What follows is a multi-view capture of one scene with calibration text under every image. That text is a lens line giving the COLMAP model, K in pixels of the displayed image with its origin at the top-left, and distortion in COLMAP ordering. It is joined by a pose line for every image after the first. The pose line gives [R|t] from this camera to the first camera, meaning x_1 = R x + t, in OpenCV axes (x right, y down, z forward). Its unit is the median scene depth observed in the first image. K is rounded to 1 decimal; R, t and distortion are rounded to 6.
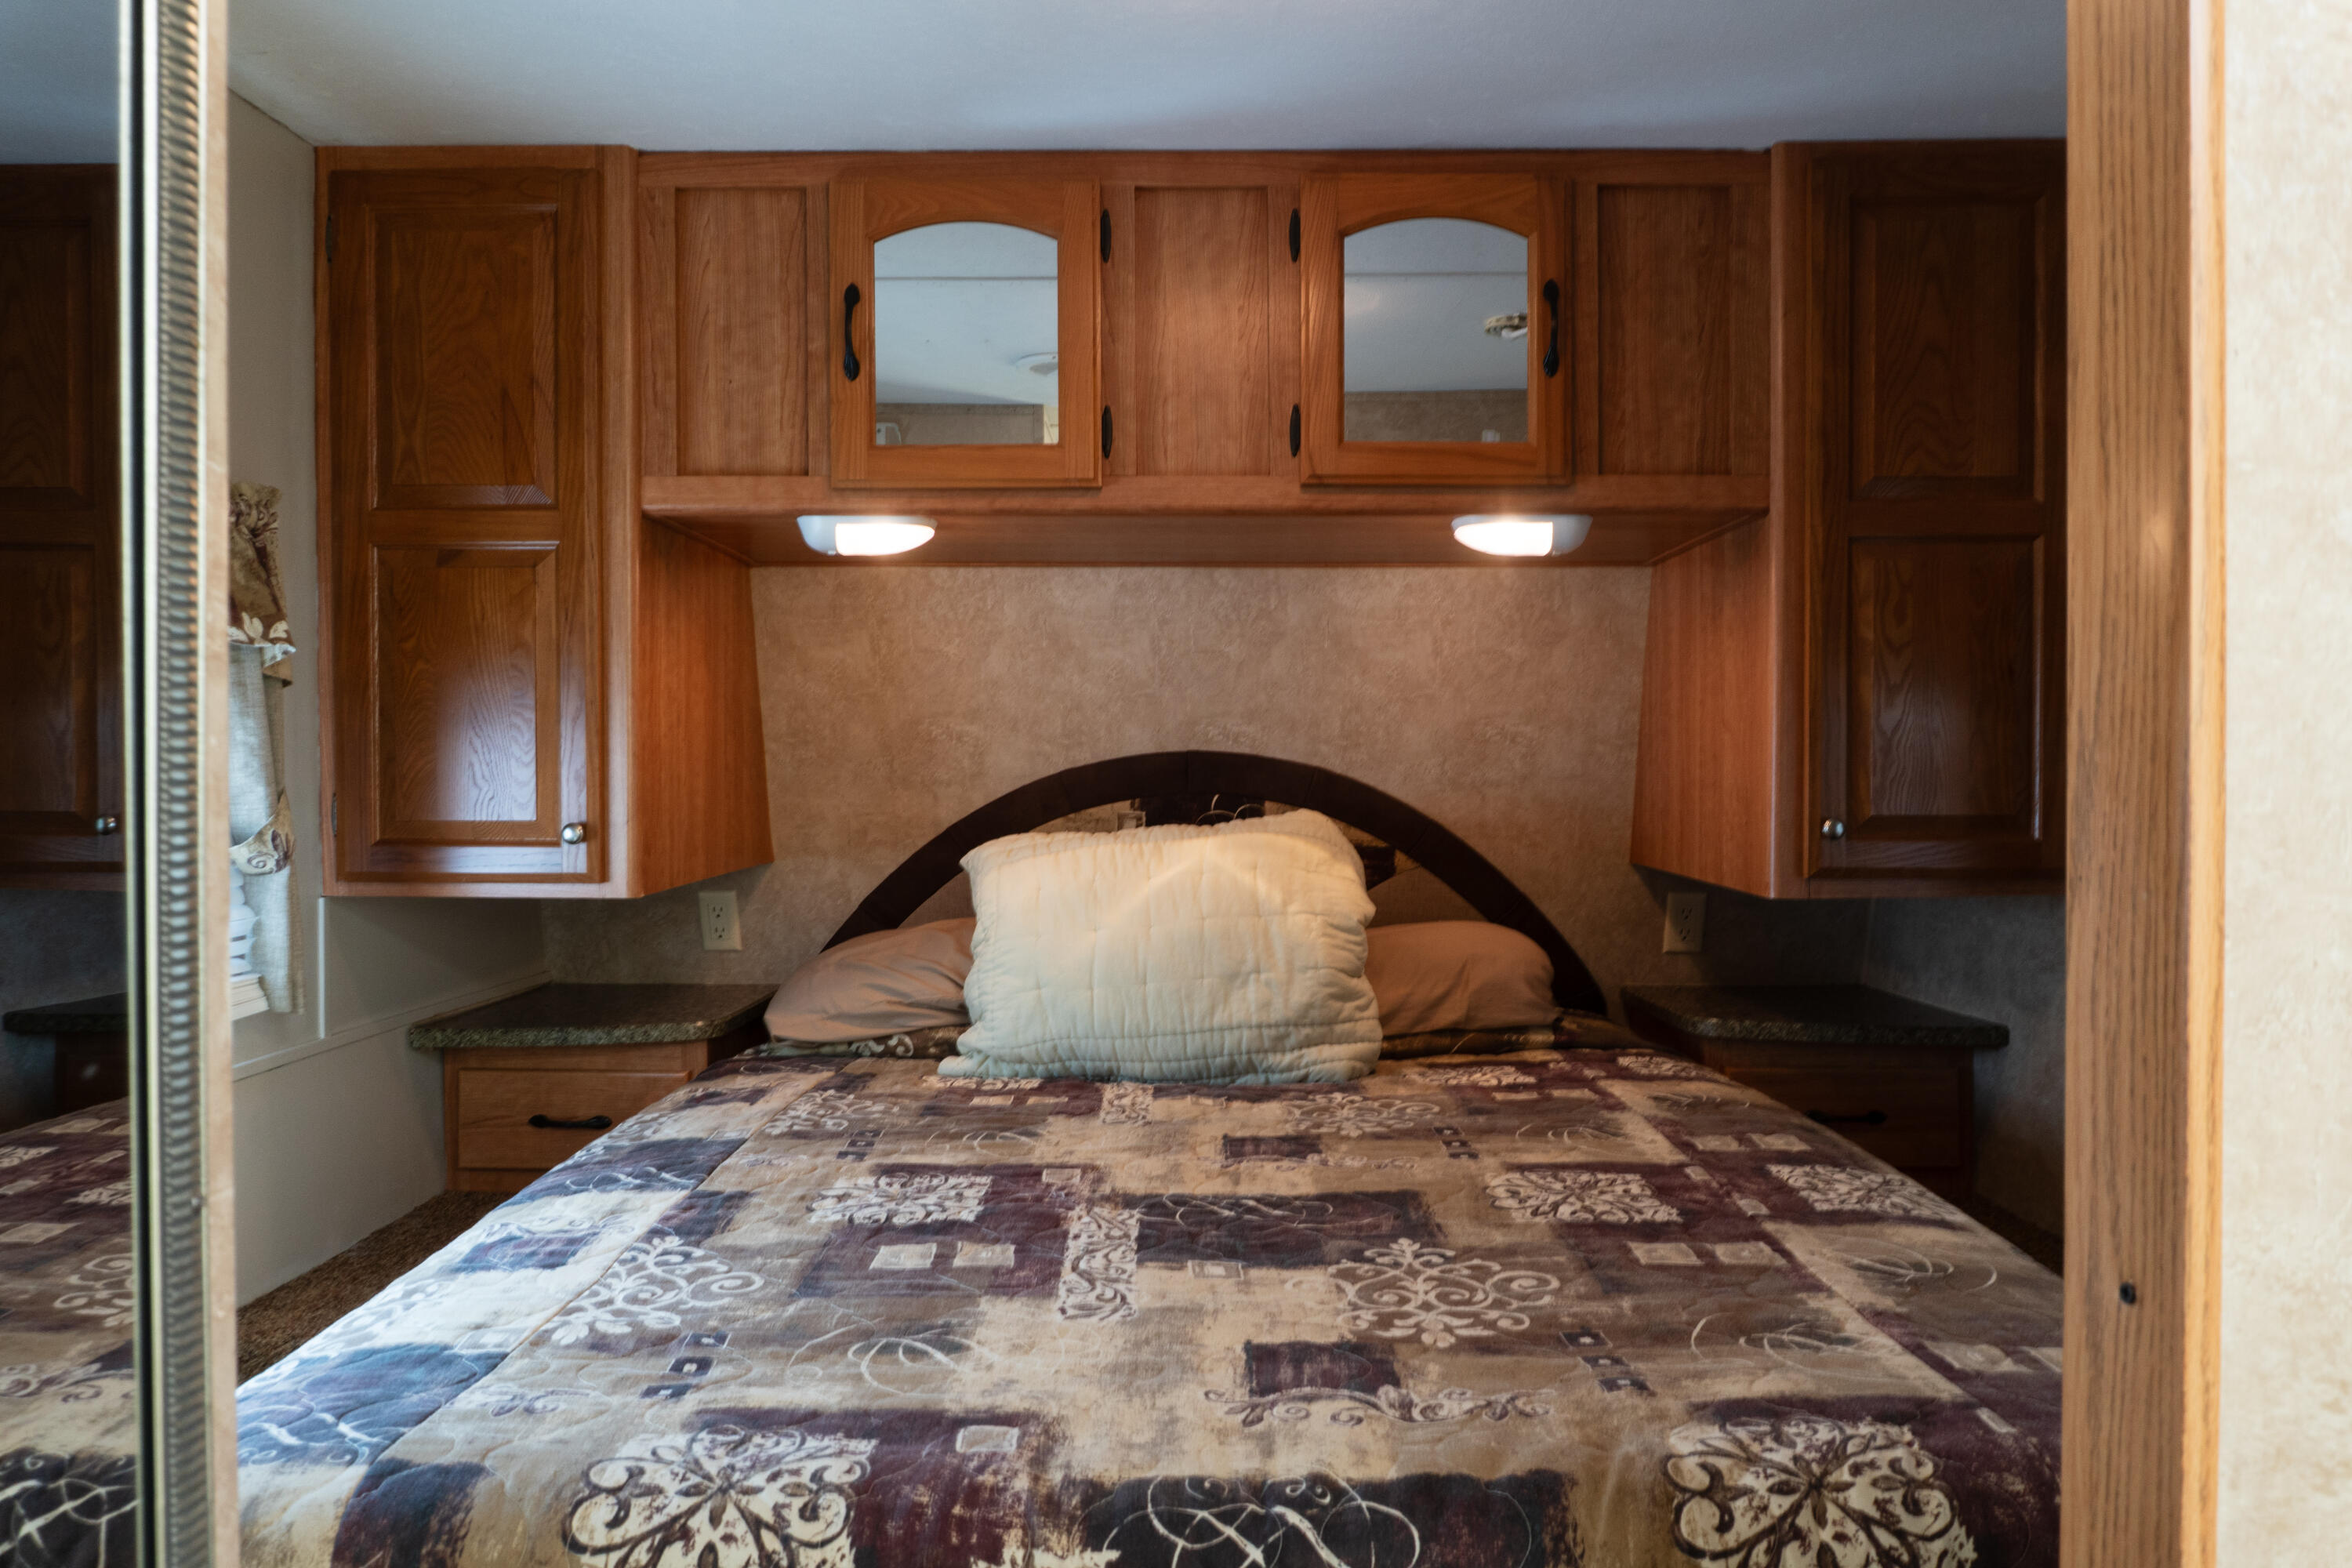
lens RADIAL K [[1593.3, 0, 1237.9], [0, 1593.3, 817.9], [0, 0, 1]] dist [-0.016970, -0.003054]
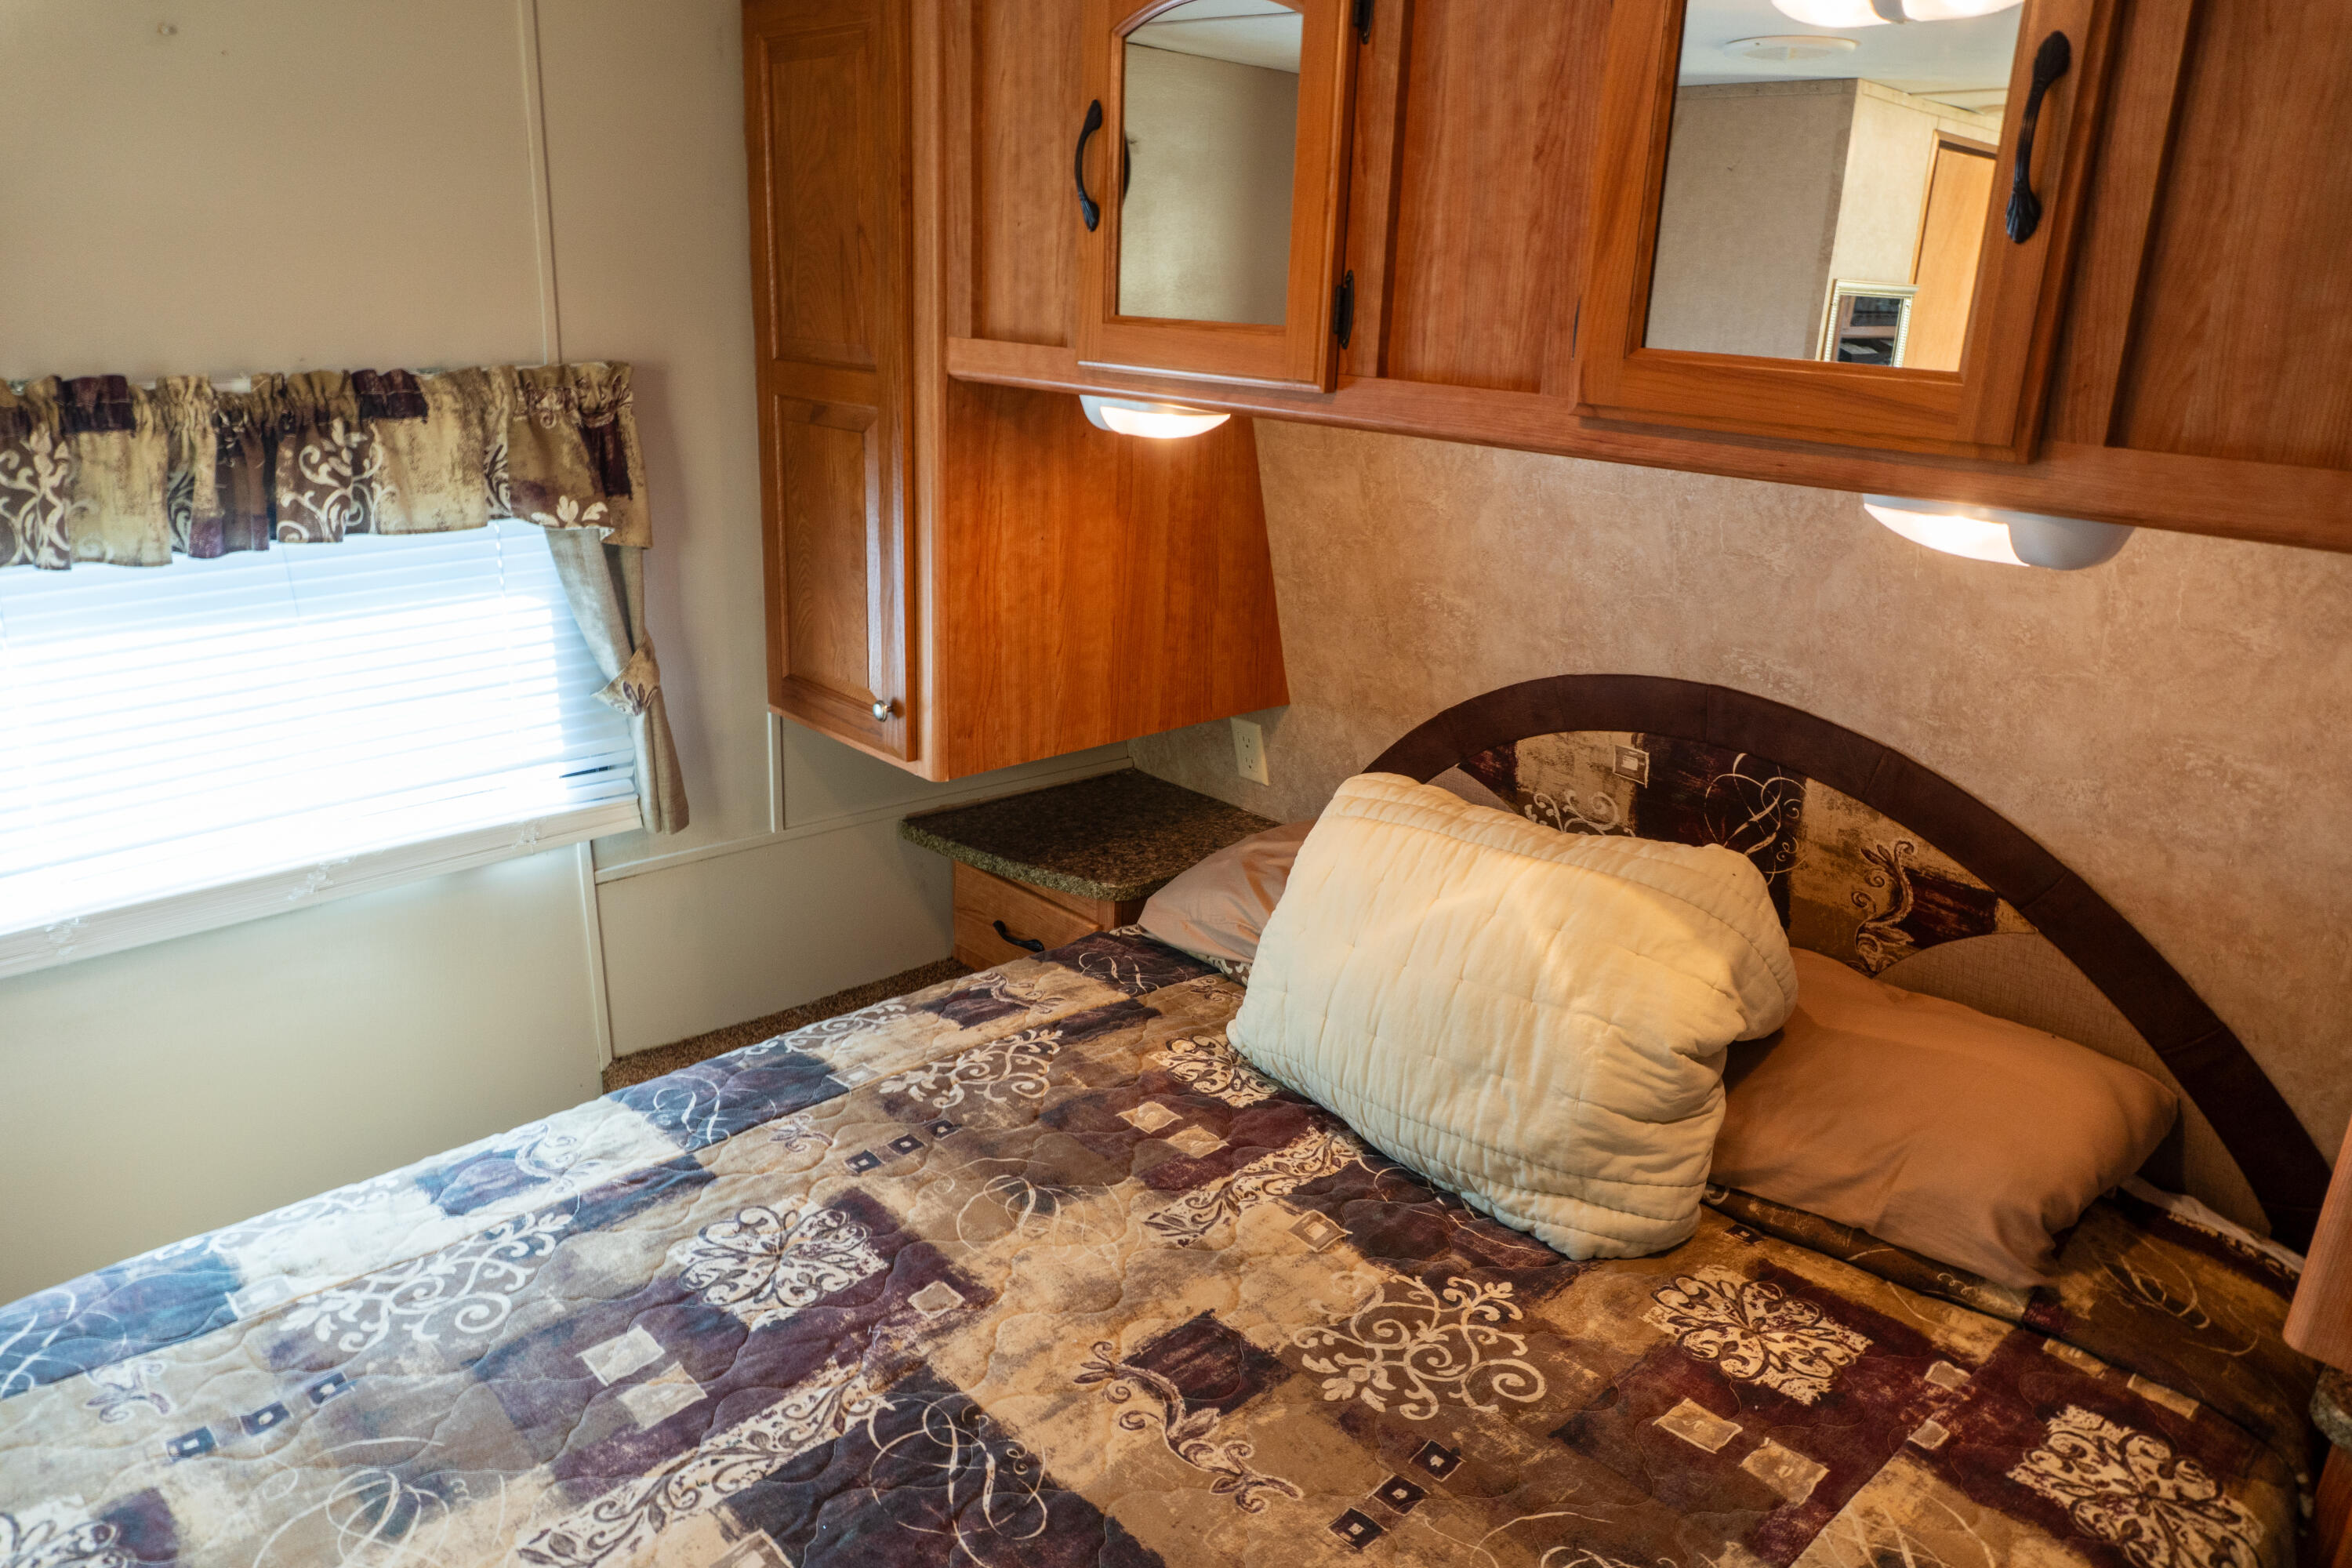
lens RADIAL K [[1593.3, 0, 1202.6], [0, 1593.3, 821.6], [0, 0, 1]] dist [-0.016970, -0.003054]
pose [[0.682775, 0.269018, -0.679300, 0.382433], [-0.075692, 0.950788, 0.300455, -0.220975], [0.726698, -0.153725, 0.669536, 0.433214]]
